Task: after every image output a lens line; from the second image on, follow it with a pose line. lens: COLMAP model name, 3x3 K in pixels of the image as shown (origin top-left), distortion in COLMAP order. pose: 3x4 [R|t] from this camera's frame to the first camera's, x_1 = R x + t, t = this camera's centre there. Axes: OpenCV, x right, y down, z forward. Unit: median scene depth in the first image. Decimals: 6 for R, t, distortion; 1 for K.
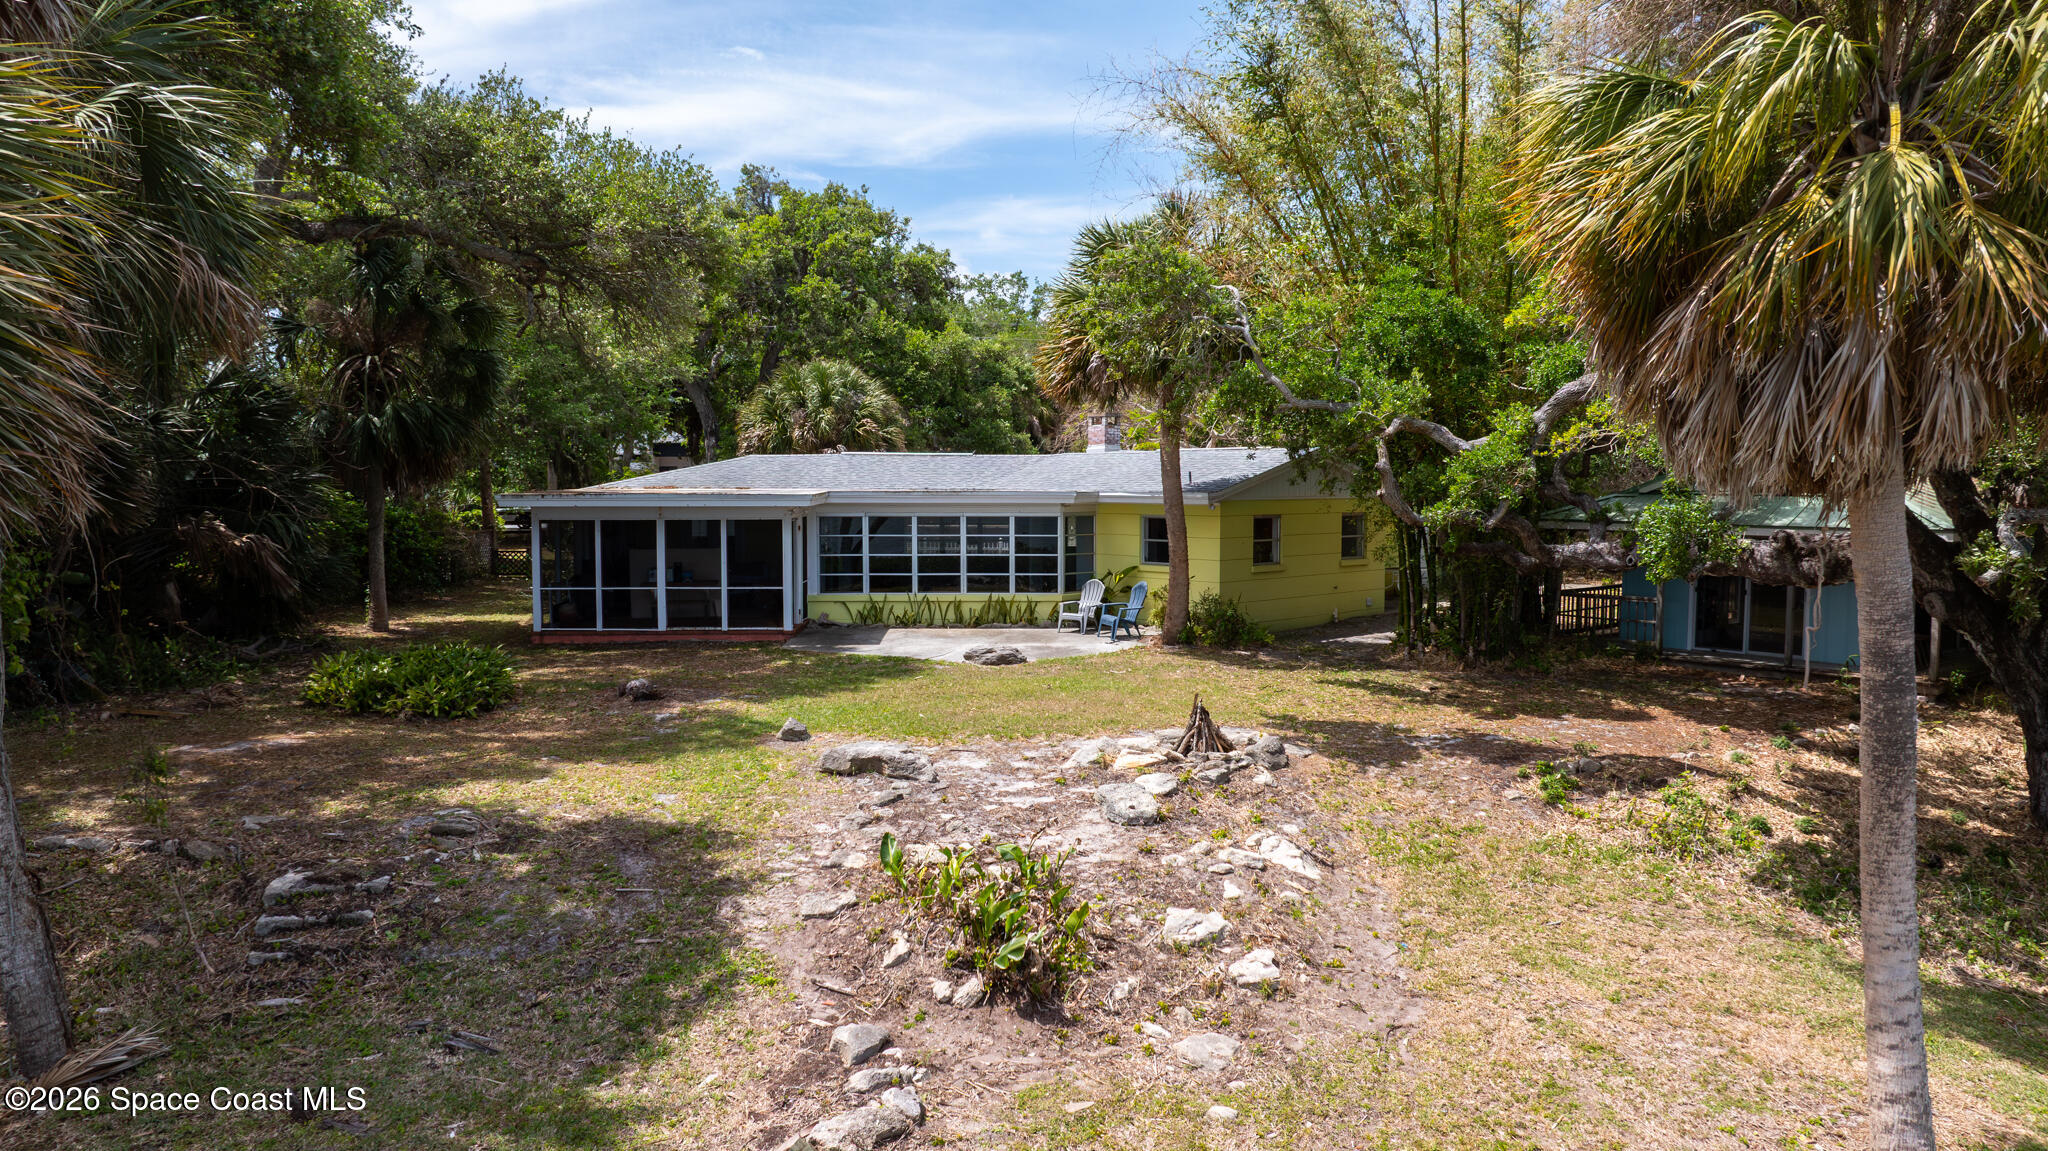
lens RADIAL K [[1436.3, 0, 1038.2], [0, 1436.3, 564.1], [0, 0, 1]] dist [-0.034252, 0.014349]
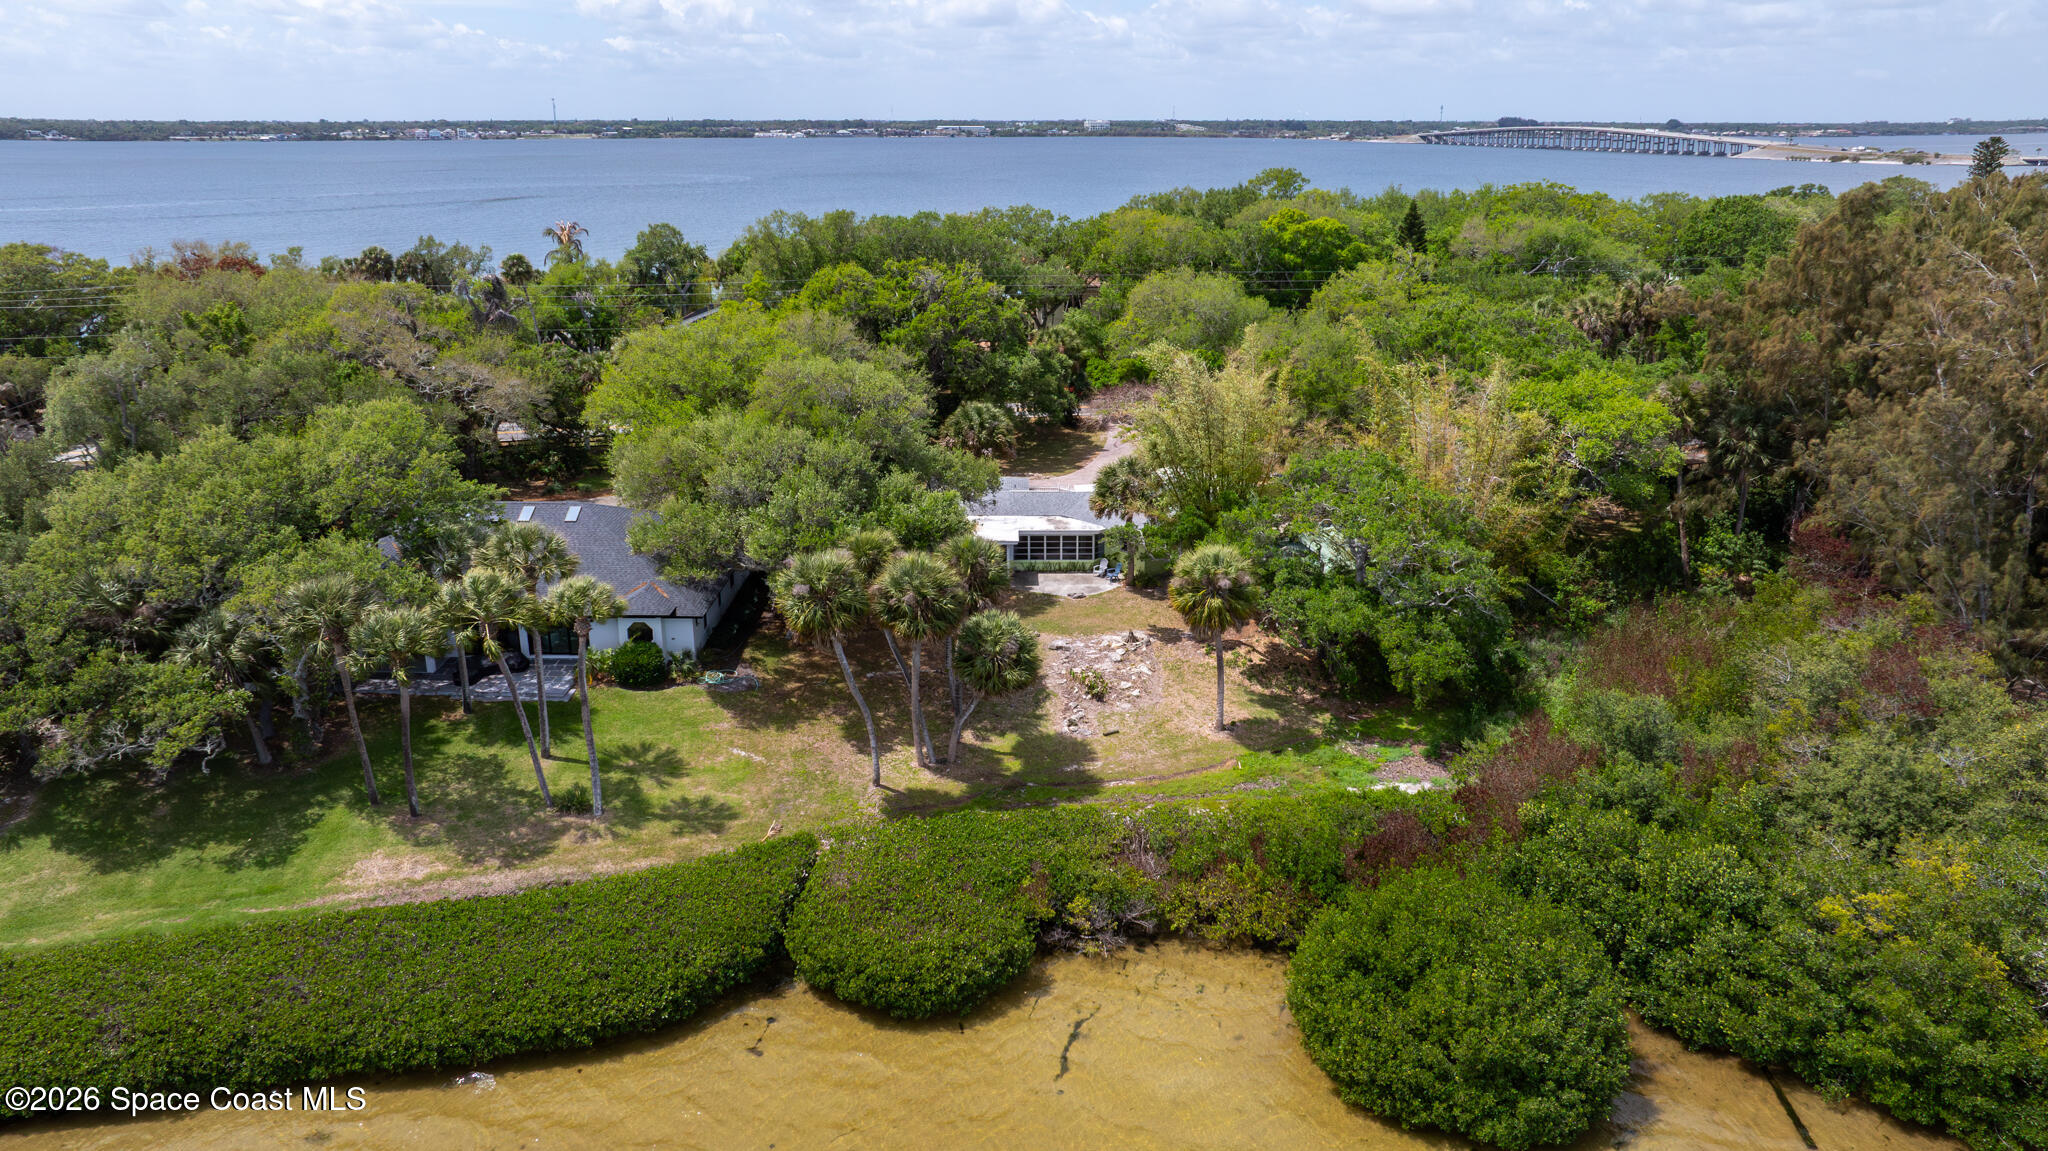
lens RADIAL K [[1436.3, 0, 1011.9], [0, 1436.3, 570.8], [0, 0, 1]] dist [-0.034252, 0.014349]
pose [[0.999957, -0.001100, -0.009229, -0.210906], [0.003293, 0.970501, 0.241075, -1.131789], [0.008692, -0.241095, 0.970463, -3.205862]]
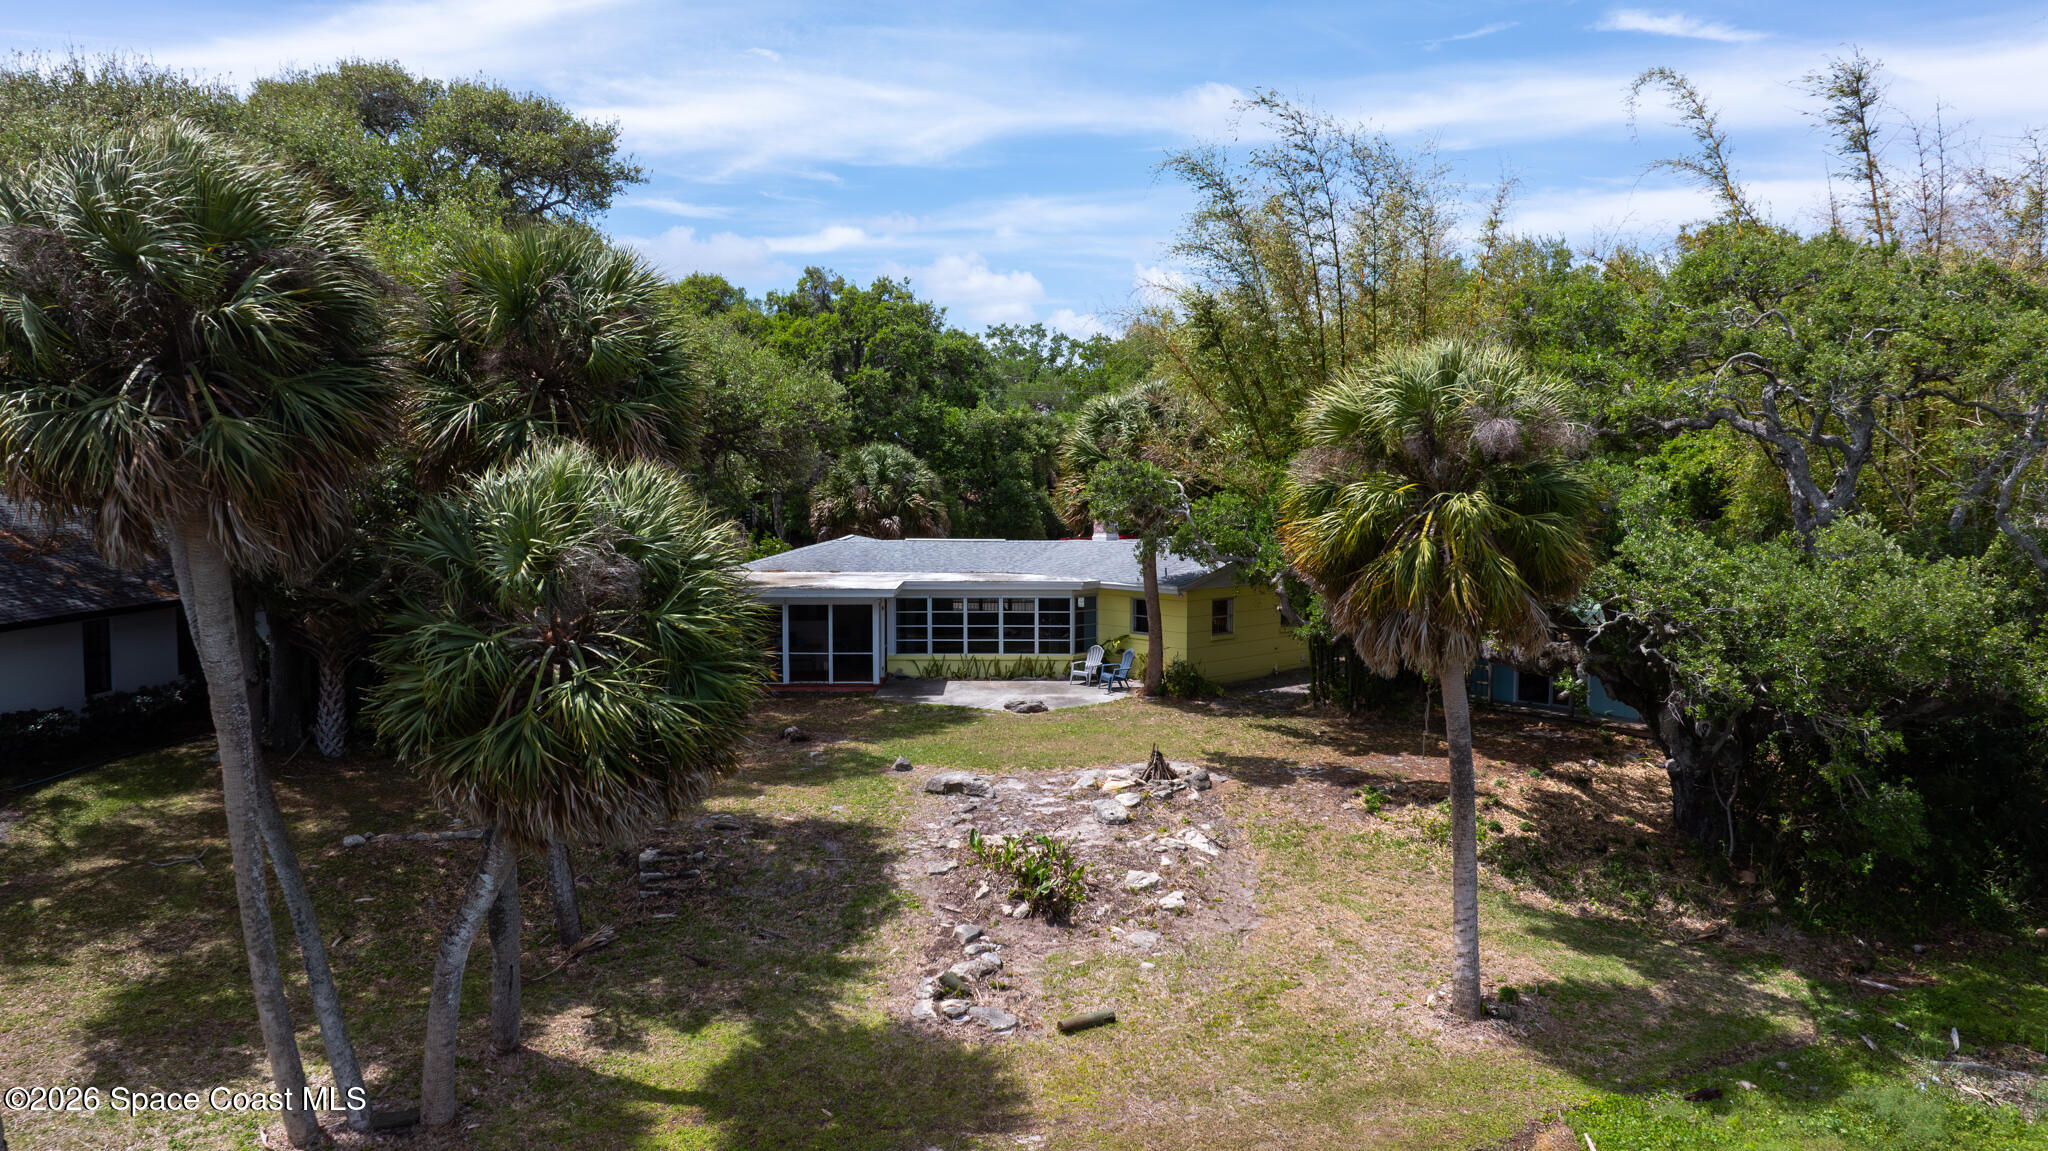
lens RADIAL K [[1436.3, 0, 1019.0], [0, 1436.3, 575.6], [0, 0, 1]] dist [-0.034252, 0.014349]
pose [[0.999695, -0.001544, -0.024653, -0.001986], [0.001794, 0.999947, 0.010119, -0.112107], [0.024636, -0.010160, 0.999645, -0.602667]]
